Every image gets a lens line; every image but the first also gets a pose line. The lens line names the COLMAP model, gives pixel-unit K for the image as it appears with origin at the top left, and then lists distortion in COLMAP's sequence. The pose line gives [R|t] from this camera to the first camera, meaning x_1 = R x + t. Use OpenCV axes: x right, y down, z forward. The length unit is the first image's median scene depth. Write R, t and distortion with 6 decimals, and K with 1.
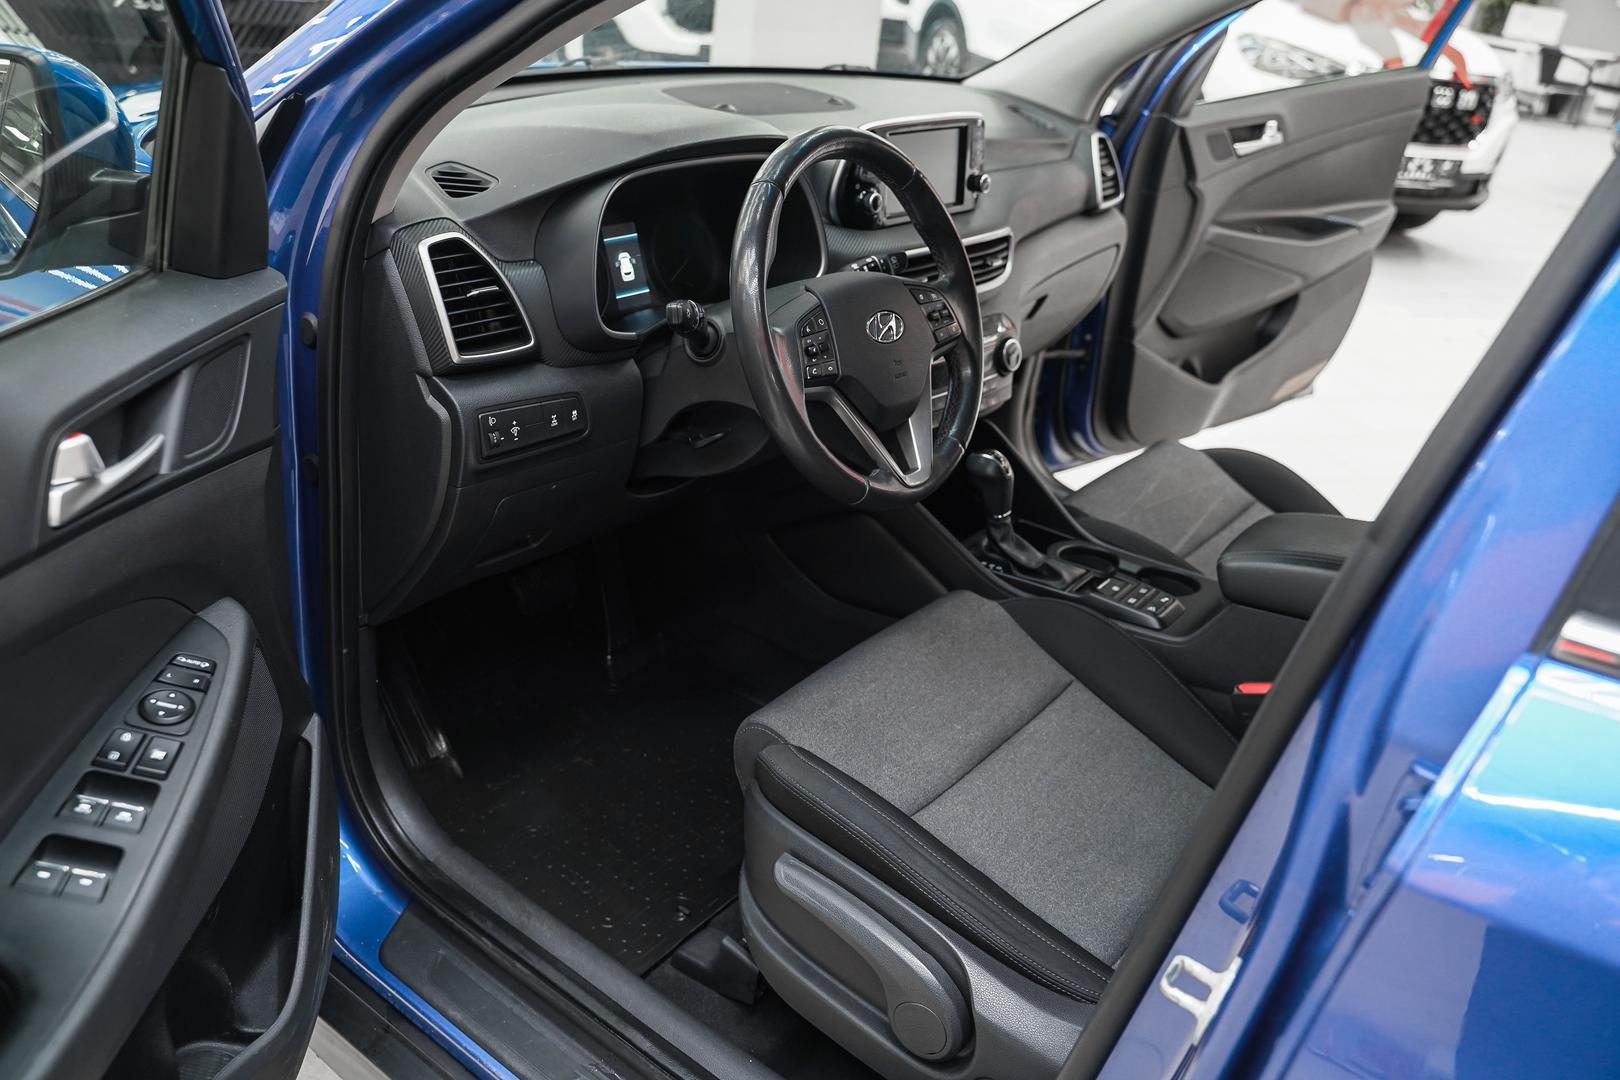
lens RADIAL K [[1339.1, 0, 810.0], [0, 1339.1, 540.0], [0, 0, 1]] dist [0.004956, -0.001339]
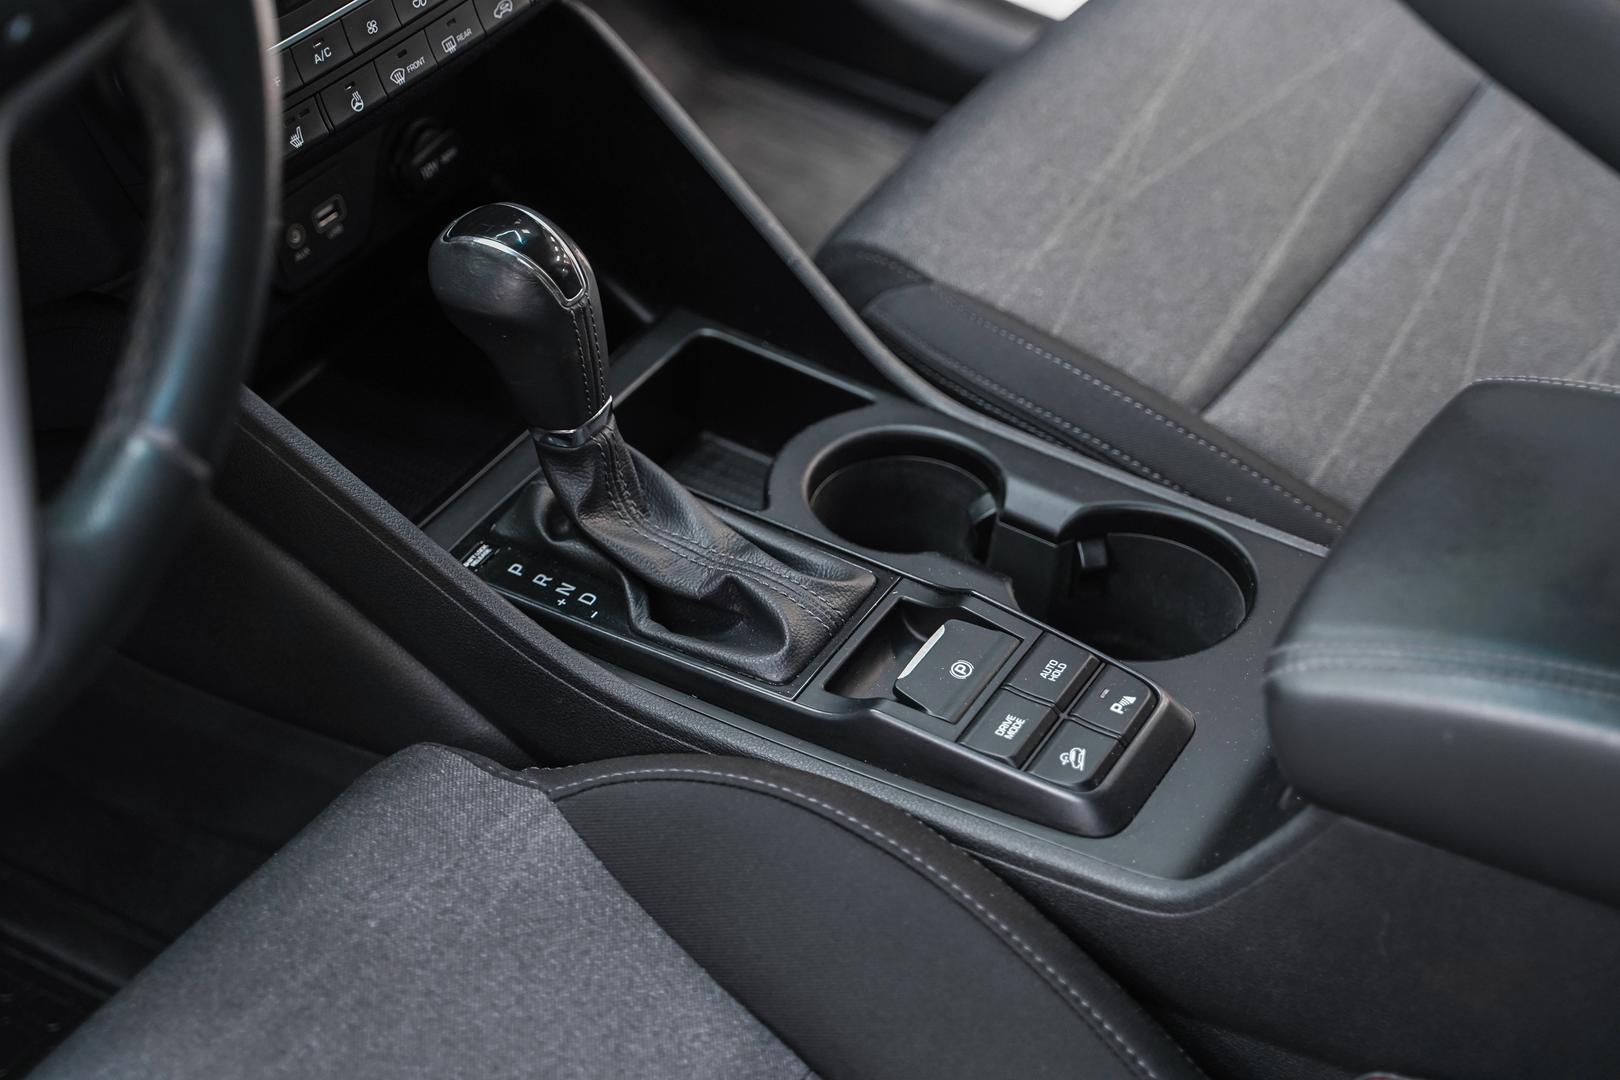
lens RADIAL K [[2660.8, 0, 810.0], [0, 2660.8, 540.0], [0, 0, 1]] dist [0.015189, 0.006309]
pose [[0.994282, -0.106436, 0.008655, 0.179965], [0.099564, 0.953274, 0.285229, -0.150822], [-0.038609, -0.282736, 0.958420, 0.414864]]
